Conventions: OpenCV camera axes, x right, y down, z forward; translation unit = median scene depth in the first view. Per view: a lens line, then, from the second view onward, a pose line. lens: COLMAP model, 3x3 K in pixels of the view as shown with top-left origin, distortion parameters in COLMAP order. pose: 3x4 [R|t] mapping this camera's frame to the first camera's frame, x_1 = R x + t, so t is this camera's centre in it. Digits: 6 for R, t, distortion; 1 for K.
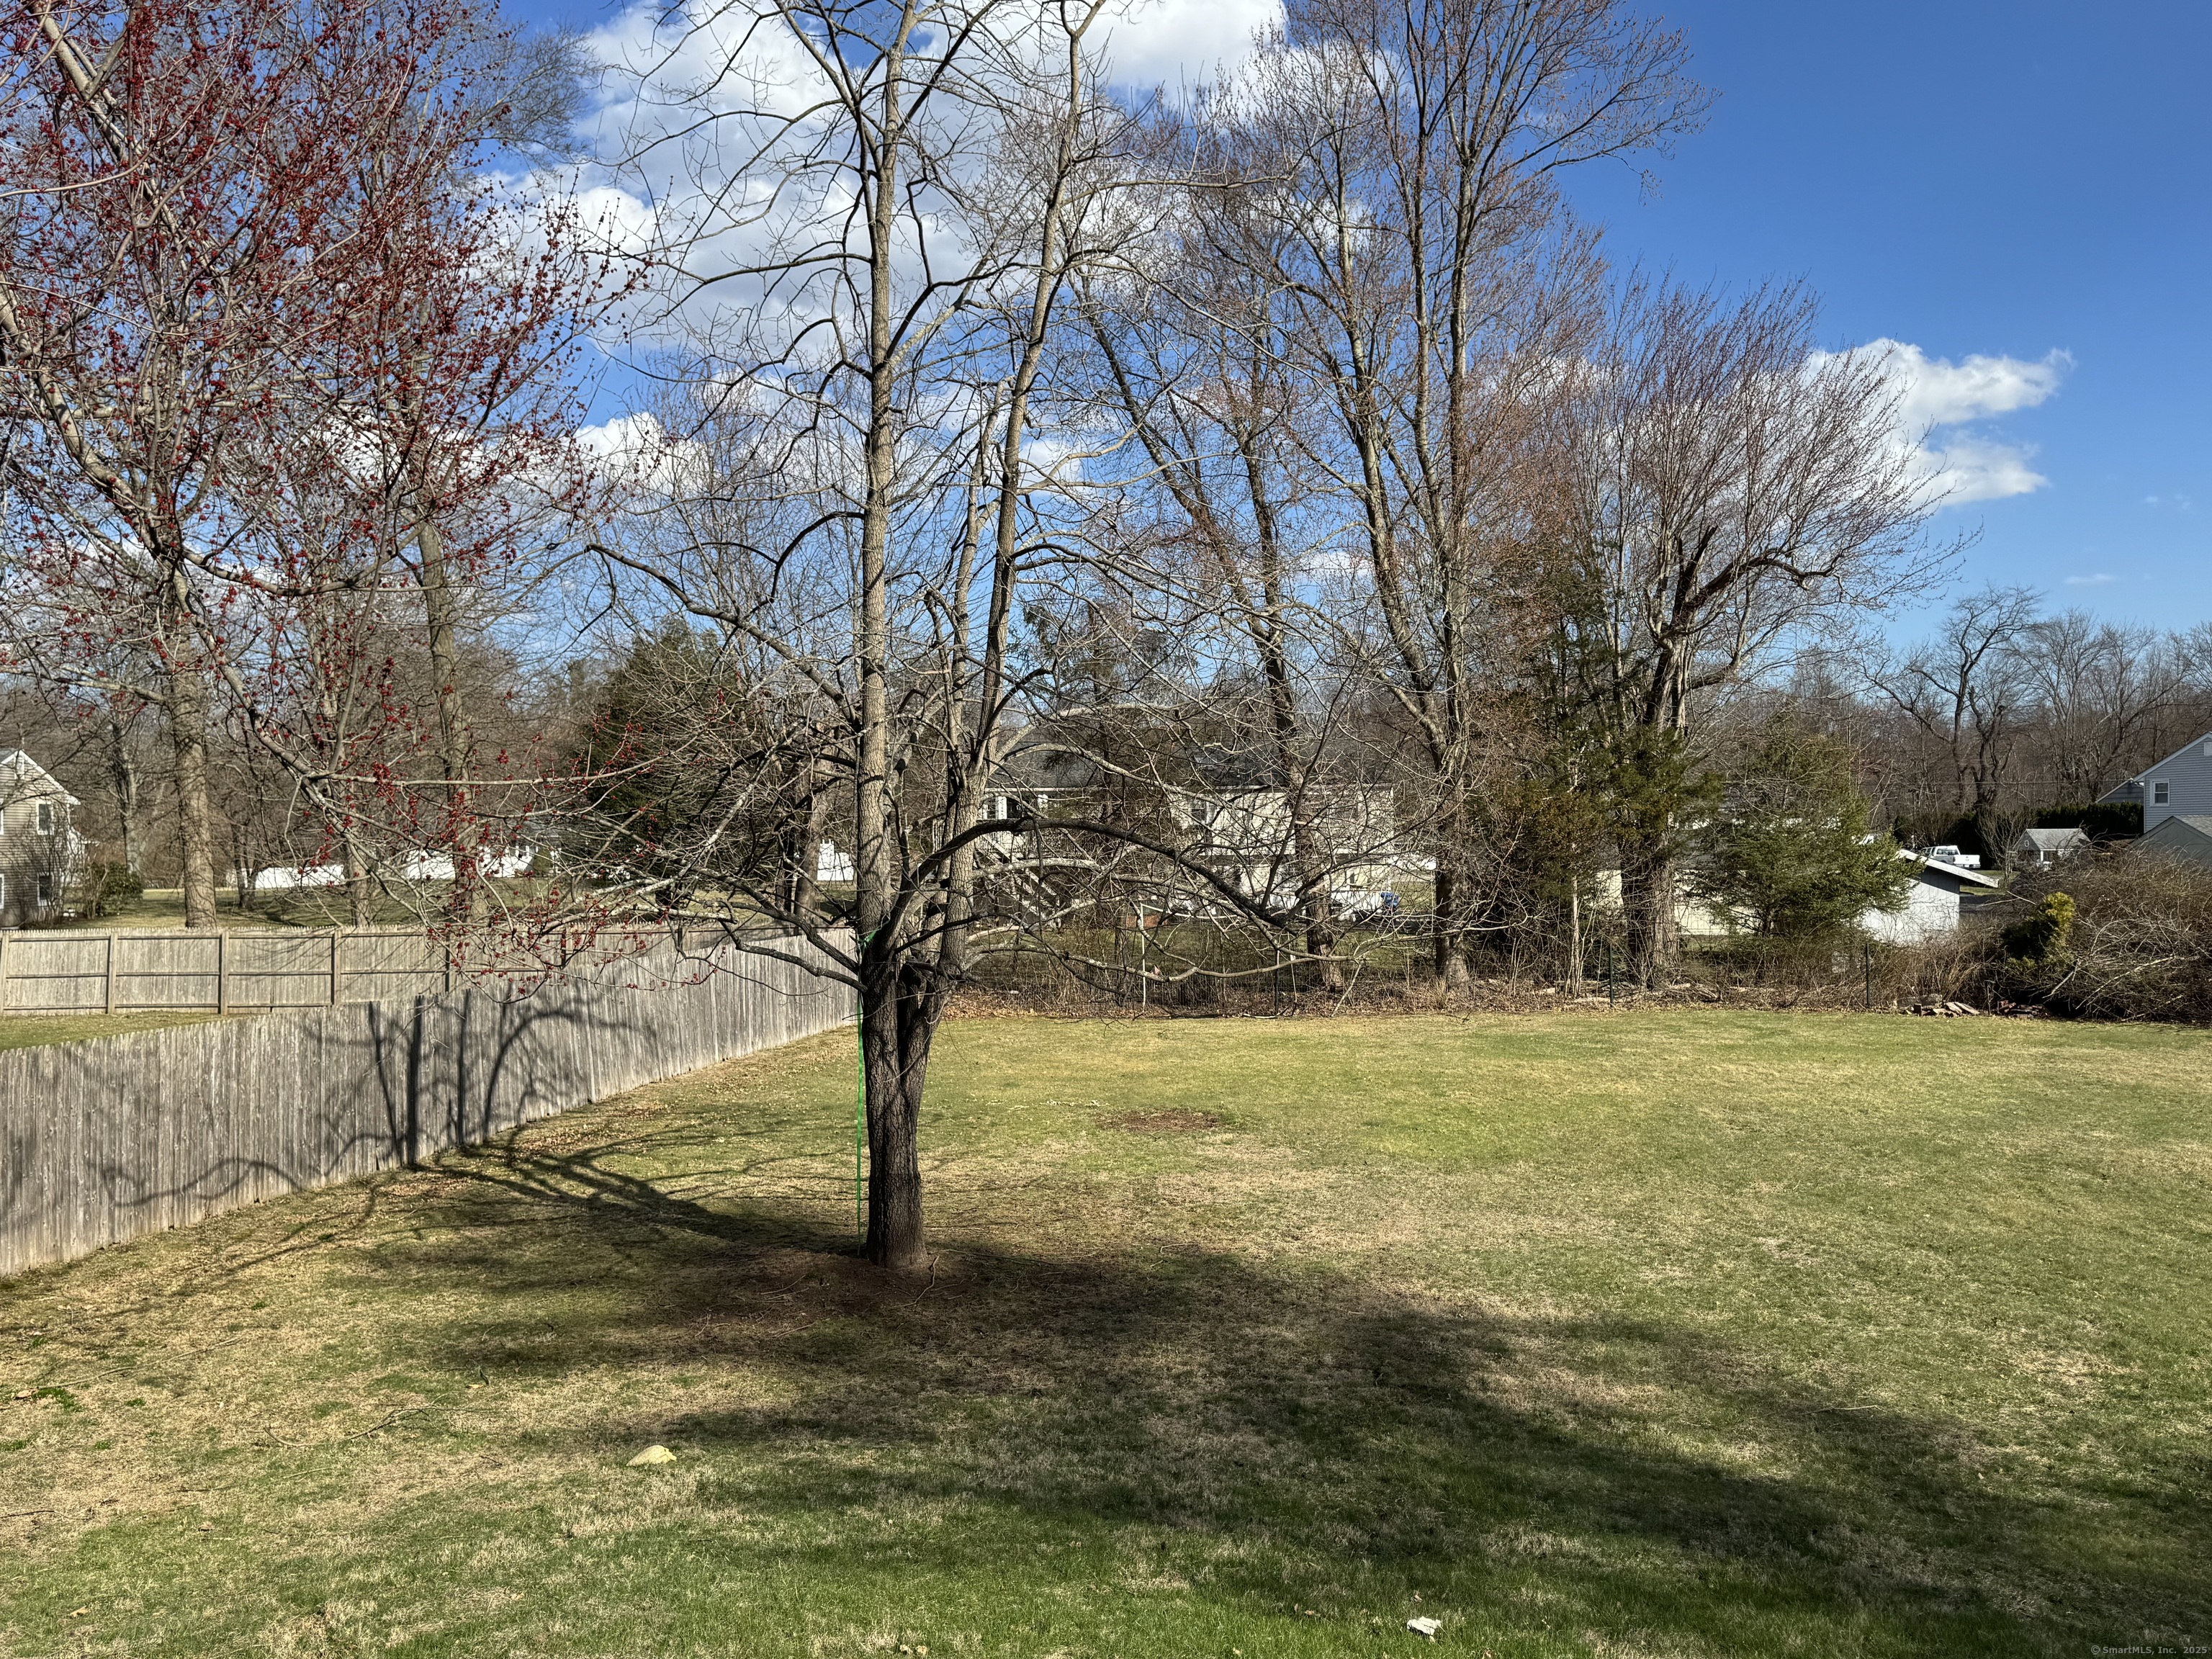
lens RADIAL K [[1652.9, 0, 1111.0], [0, 1652.9, 833.1], [0, 0, 1]] dist [0.144404, -0.245144]
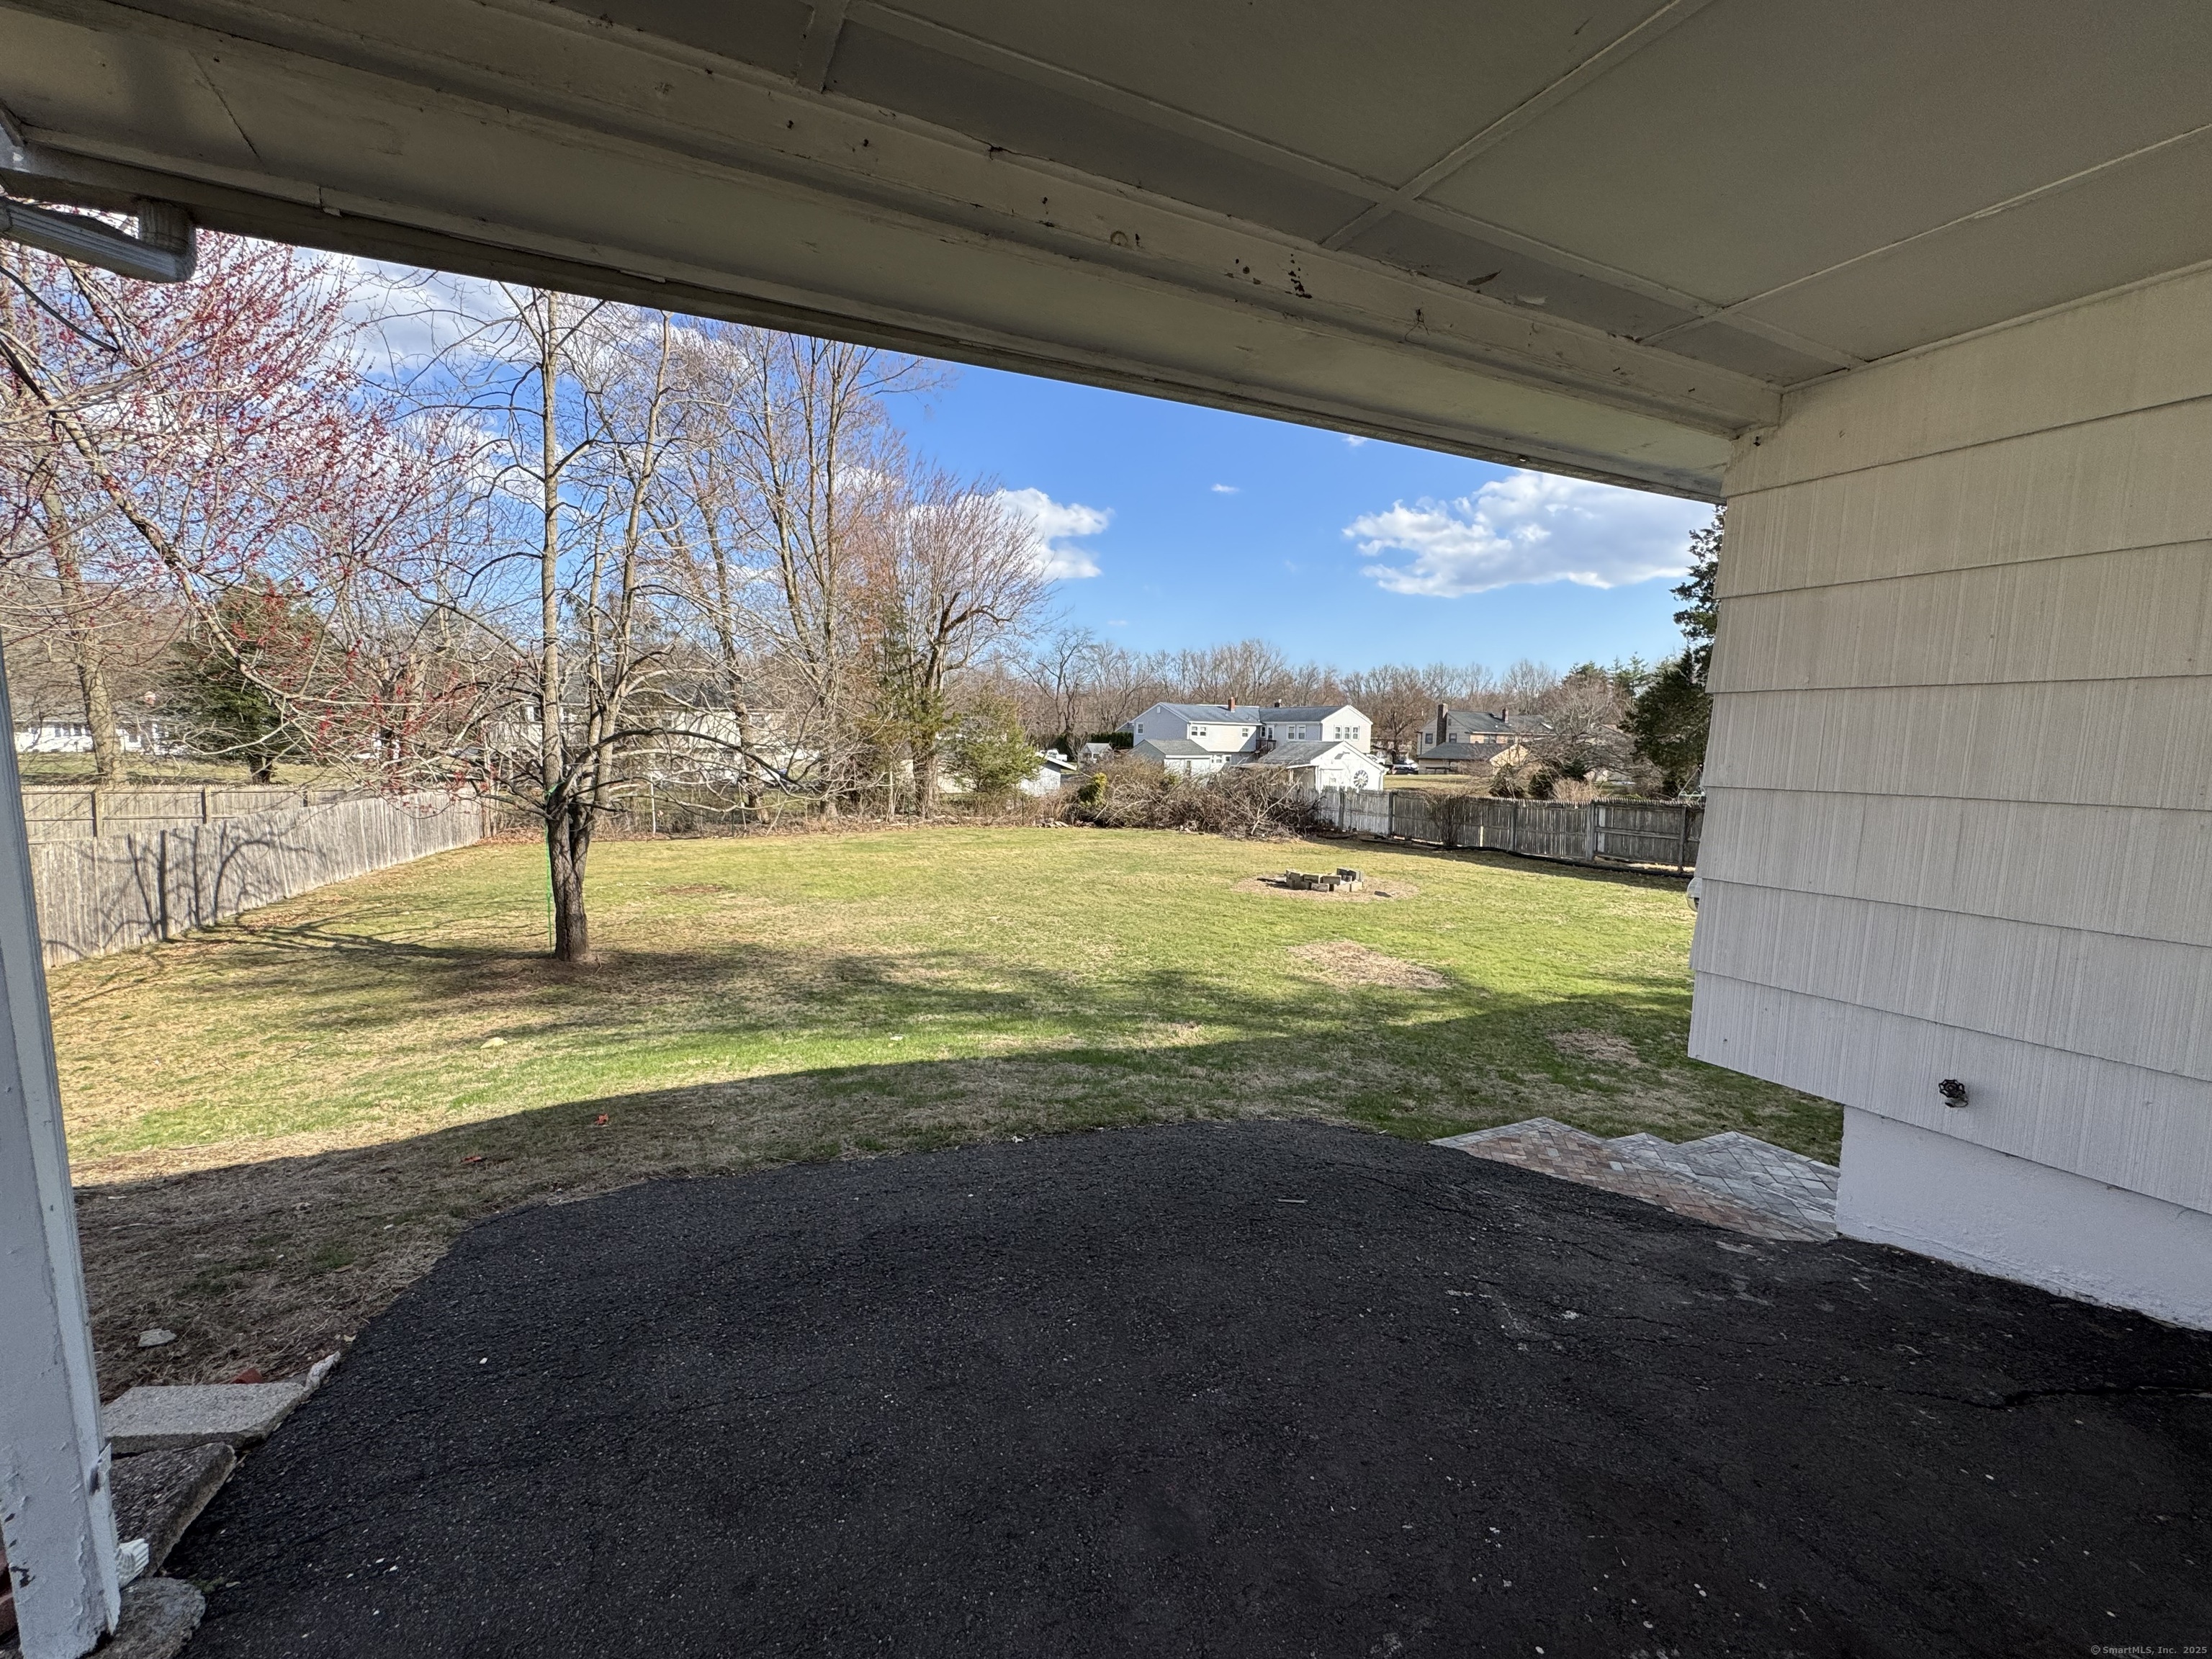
lens RADIAL K [[921.0, 0, 1094.8], [0, 921.0, 829.5], [0, 0, 1]] dist [0.000844, -0.000399]
pose [[0.873260, -0.021612, 0.486775, -0.076230], [-0.026238, 0.995481, 0.091267, -0.001881], [-0.486547, -0.092472, 0.868747, -0.123858]]
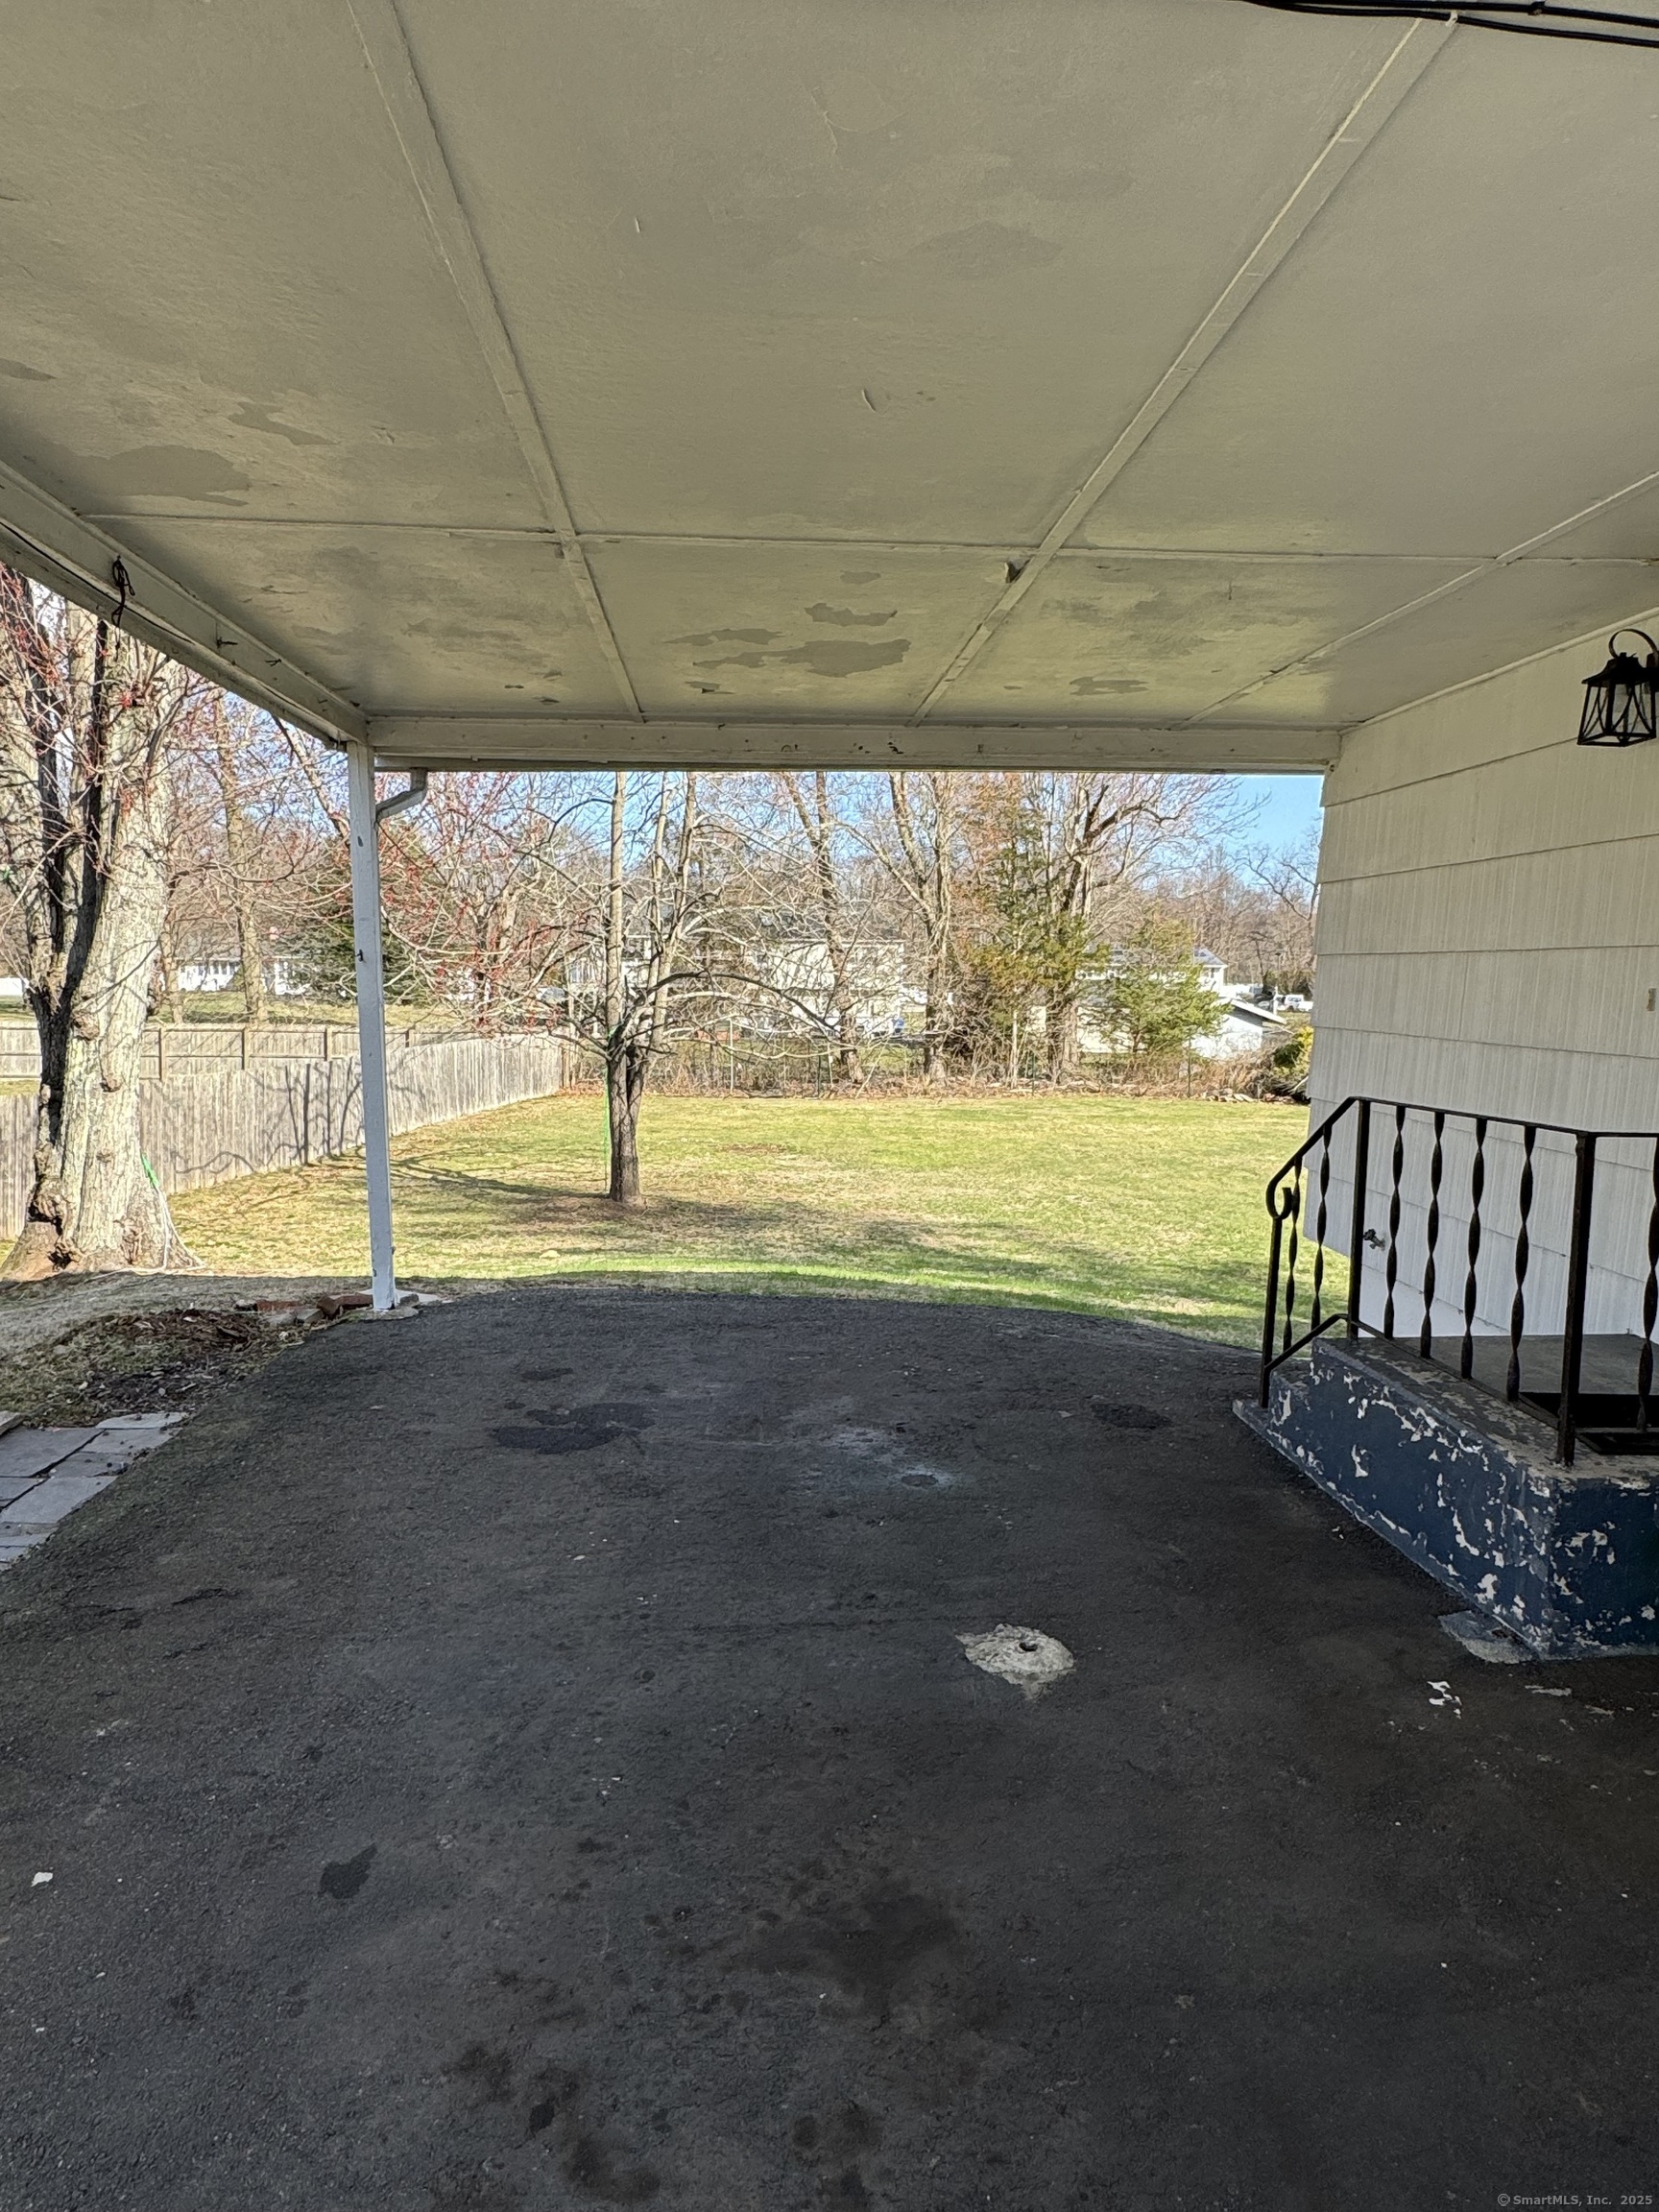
lens RADIAL K [[1340.3, 0, 829.5], [0, 1340.3, 1106.0], [0, 0, 1]] dist [0.000607, 0.000239]
pose [[0.993490, 0.016211, 0.112761, -0.046020], [-0.027573, 0.994611, 0.099941, -0.007593], [-0.110533, -0.102400, 0.988583, -0.344105]]
